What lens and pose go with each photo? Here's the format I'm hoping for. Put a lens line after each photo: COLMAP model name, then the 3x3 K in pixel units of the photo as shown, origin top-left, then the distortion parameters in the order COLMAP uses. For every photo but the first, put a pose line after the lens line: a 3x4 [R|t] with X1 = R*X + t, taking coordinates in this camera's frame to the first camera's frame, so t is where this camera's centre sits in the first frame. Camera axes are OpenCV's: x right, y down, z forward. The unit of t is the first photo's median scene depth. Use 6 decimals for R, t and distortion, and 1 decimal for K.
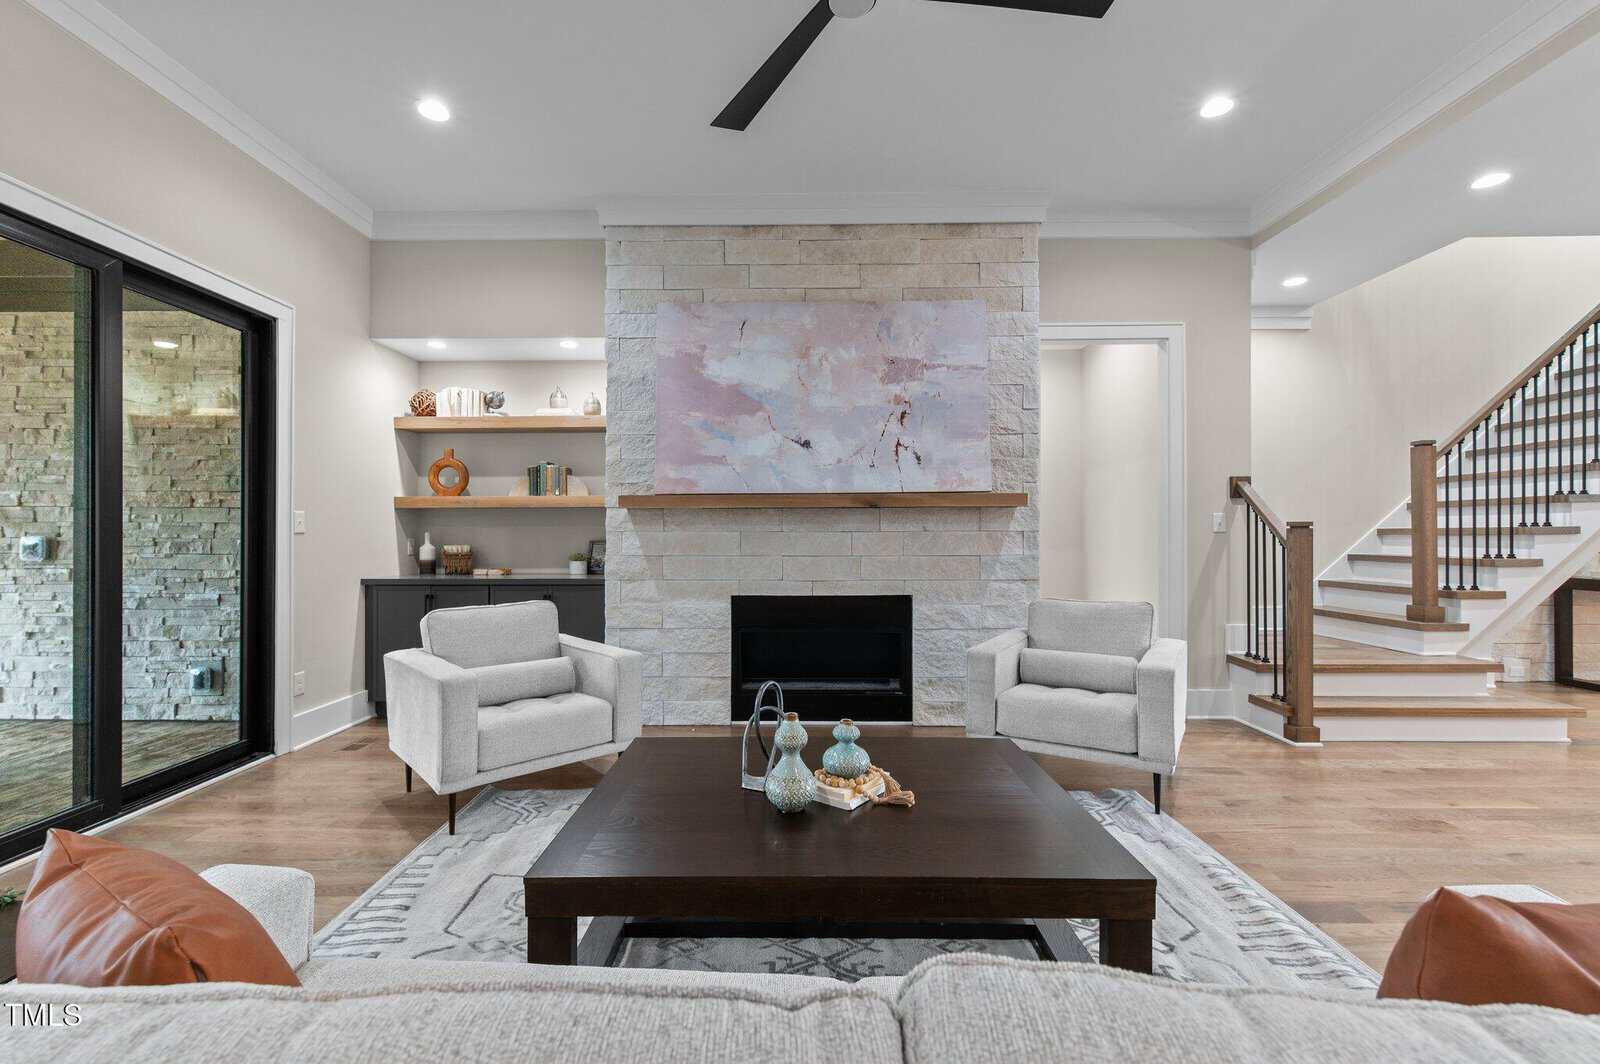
lens RADIAL K [[660.0, 0, 798.9], [0, 660.0, 534.4], [0, 0, 1]] dist [-0.003126, -0.000510]
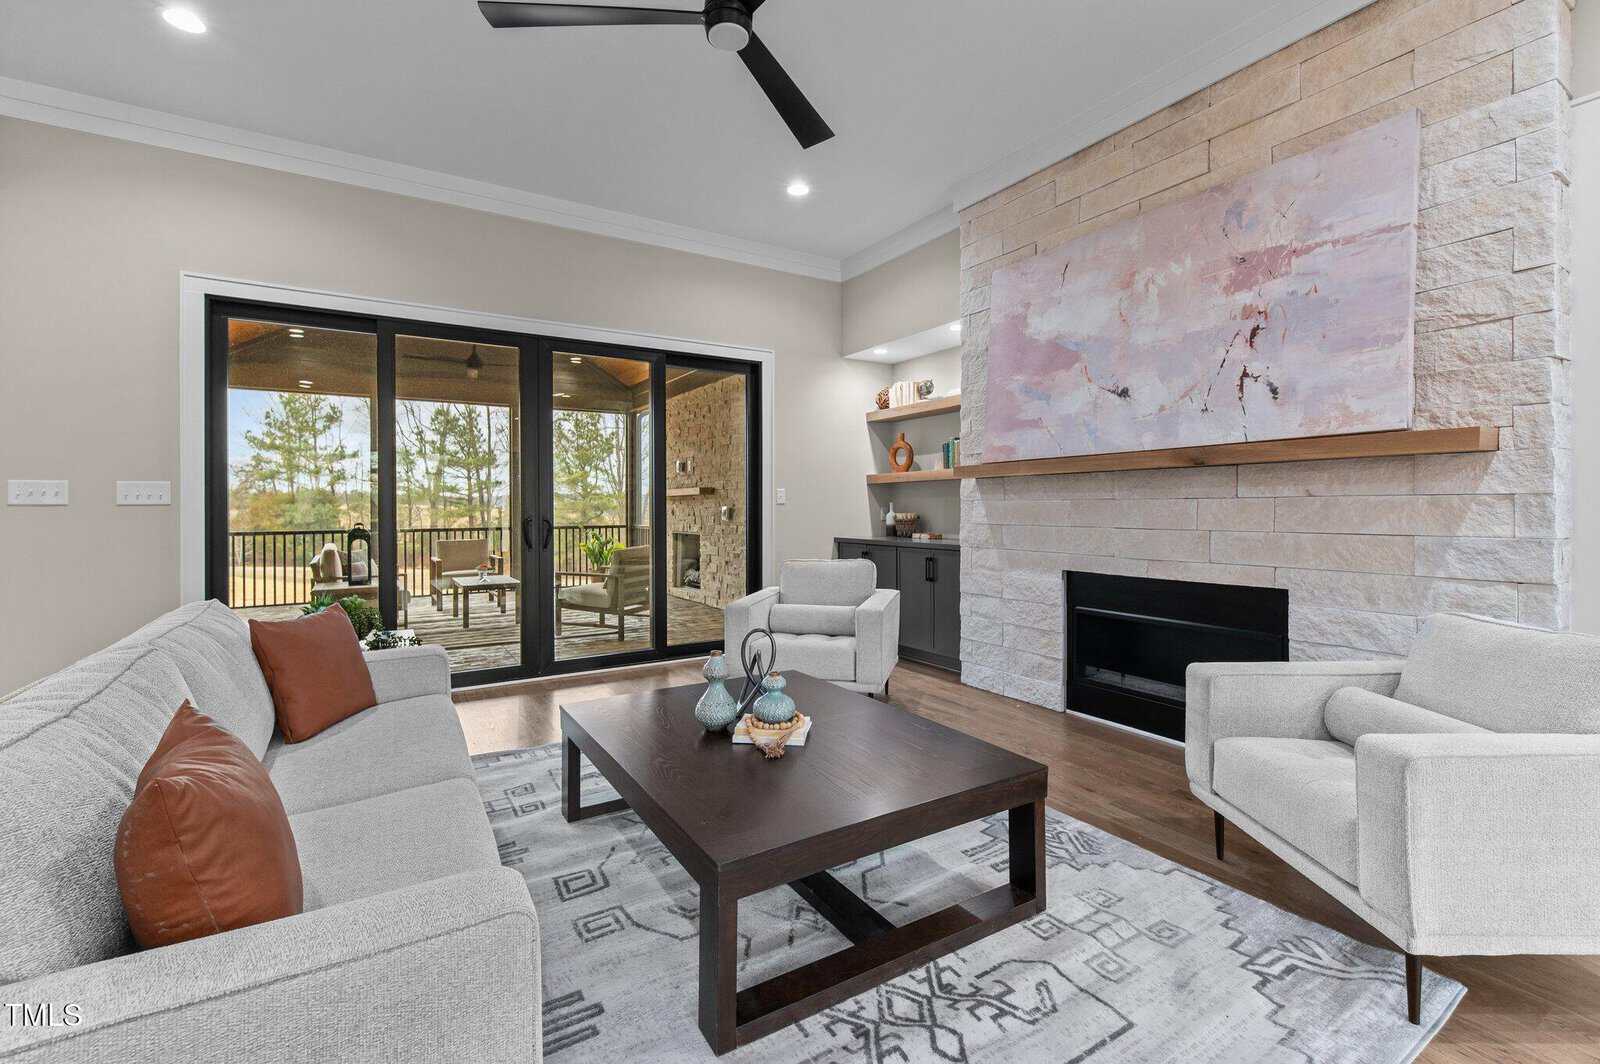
lens RADIAL K [[660.0, 0, 775.9], [0, 660.0, 510.2], [0, 0, 1]] dist [-0.003126, -0.000510]
pose [[0.549037, 0.003039, -0.835793, 0.453878], [0.006227, 0.999951, 0.007727, 0.000598], [0.835775, -0.009446, 0.548991, 0.179844]]
